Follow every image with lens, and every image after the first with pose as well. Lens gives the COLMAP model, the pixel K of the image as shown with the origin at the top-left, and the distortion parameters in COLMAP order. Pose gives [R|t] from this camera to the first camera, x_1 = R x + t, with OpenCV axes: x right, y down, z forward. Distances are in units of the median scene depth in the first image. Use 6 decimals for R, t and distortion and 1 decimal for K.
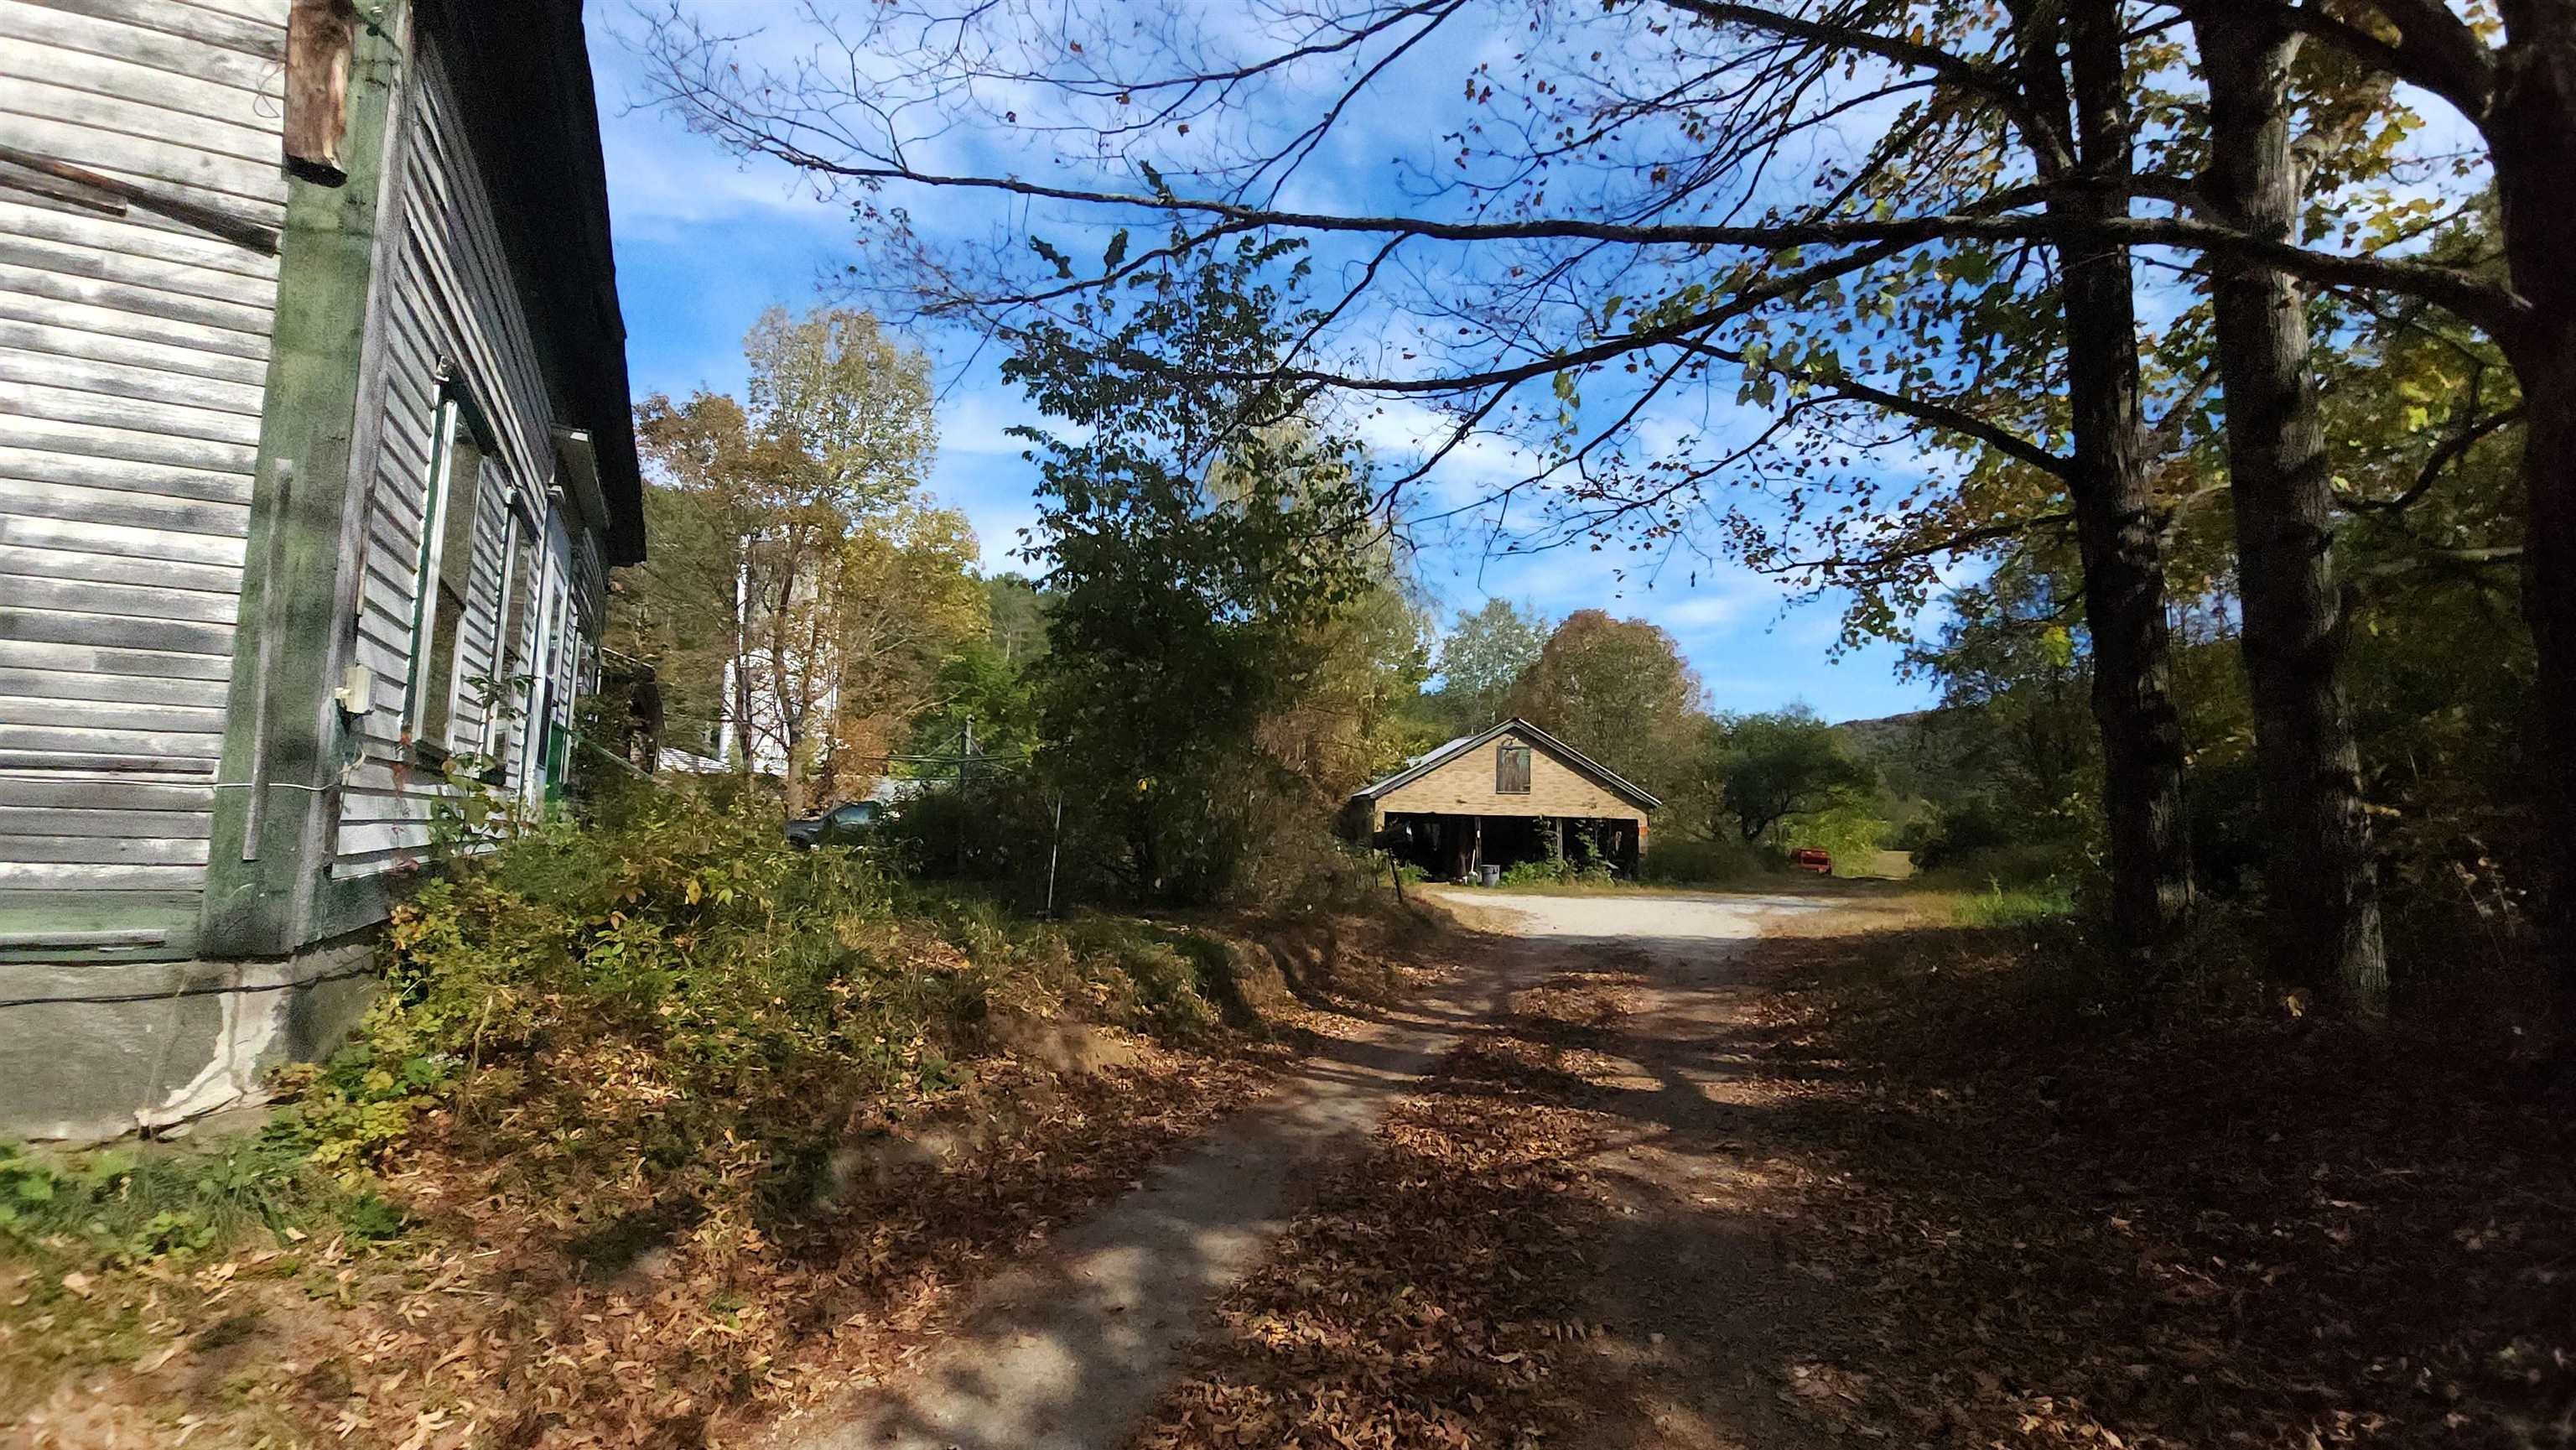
lens RADIAL K [[1055.8, 0, 1286.3], [0, 1055.8, 726.8], [0, 0, 1]] dist [-0.002902, -0.000957]
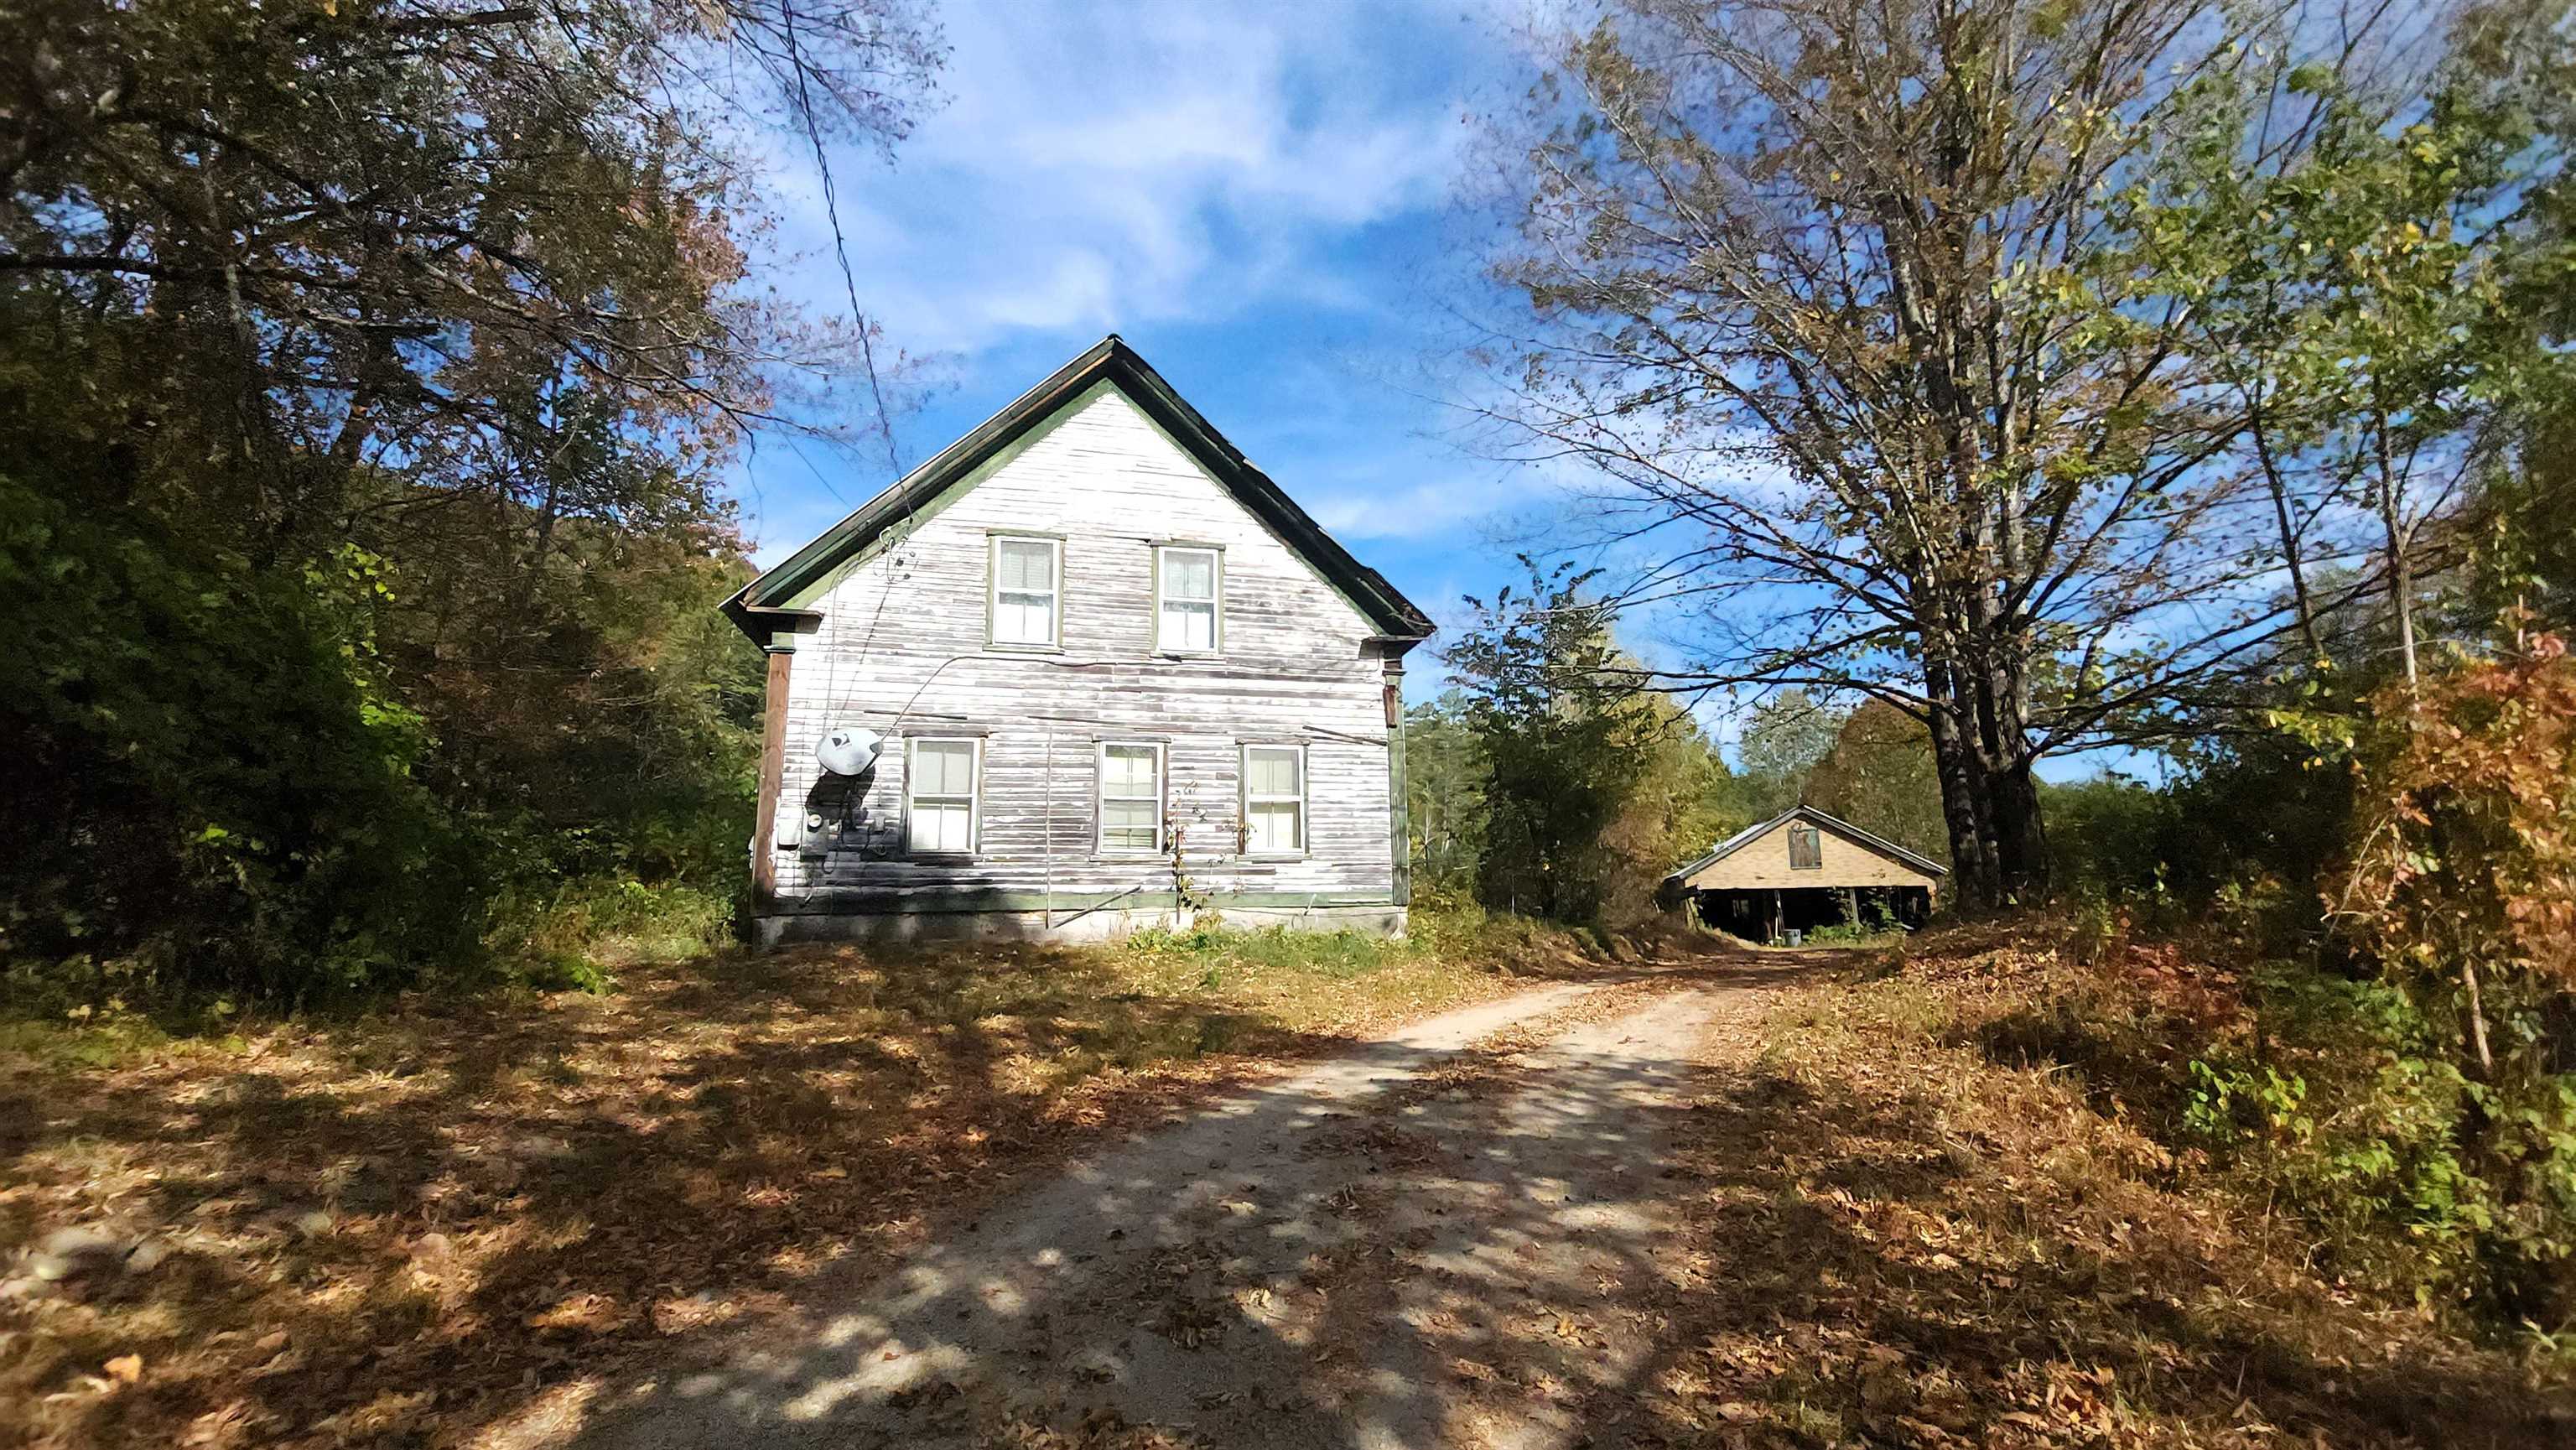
lens RADIAL K [[1055.8, 0, 1278.9], [0, 1055.8, 726.5], [0, 0, 1]] dist [-0.002902, -0.000957]
pose [[0.957762, -0.089215, -0.273372, -0.017078], [0.062655, 0.992559, -0.104410, -0.009487], [0.280652, 0.082872, 0.956225, -0.327266]]
